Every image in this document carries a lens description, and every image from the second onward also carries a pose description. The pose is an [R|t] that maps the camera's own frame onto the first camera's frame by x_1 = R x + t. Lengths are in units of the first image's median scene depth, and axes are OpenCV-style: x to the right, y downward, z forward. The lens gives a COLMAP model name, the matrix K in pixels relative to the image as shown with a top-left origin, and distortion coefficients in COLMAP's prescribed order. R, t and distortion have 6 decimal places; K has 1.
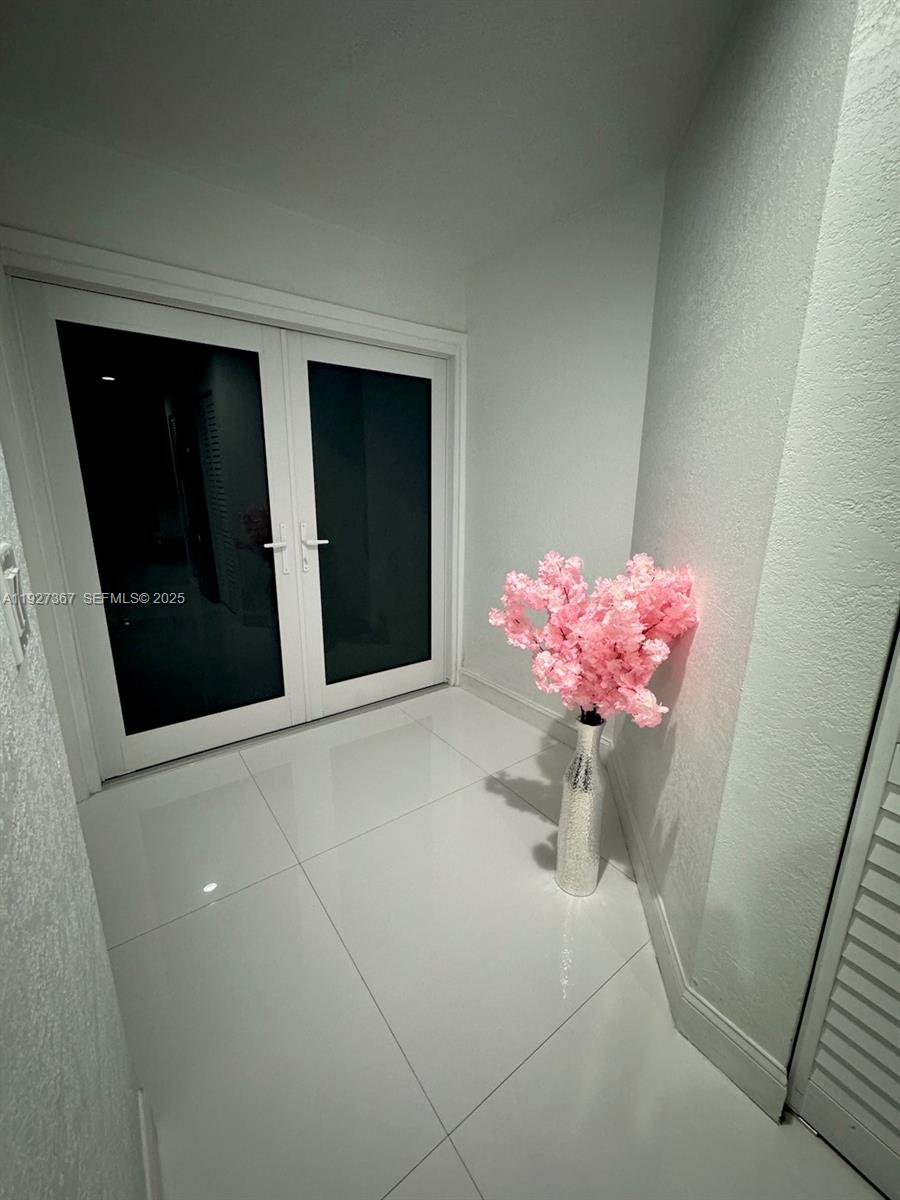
lens RADIAL K [[481.2, 0, 447.1], [0, 481.2, 599.7], [0, 0, 1]] dist [0.001160, 0.000436]
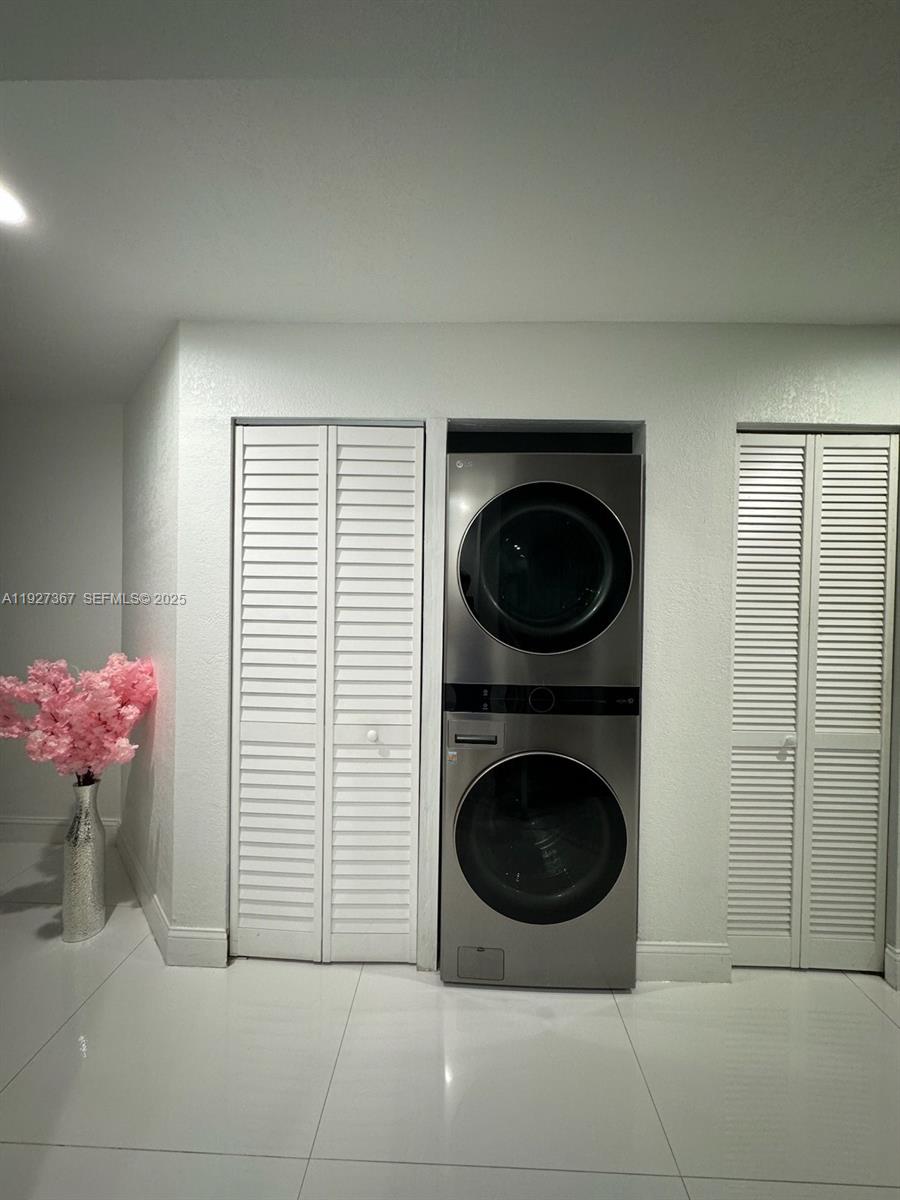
lens RADIAL K [[481.2, 0, 453.1], [0, 481.2, 598.4], [0, 0, 1]] dist [0.001160, 0.000436]
pose [[0.613716, -0.001775, 0.789525, -0.137730], [0.182207, 0.973322, -0.139445, 0.139507], [-0.768215, 0.229436, 0.597667, -0.740784]]
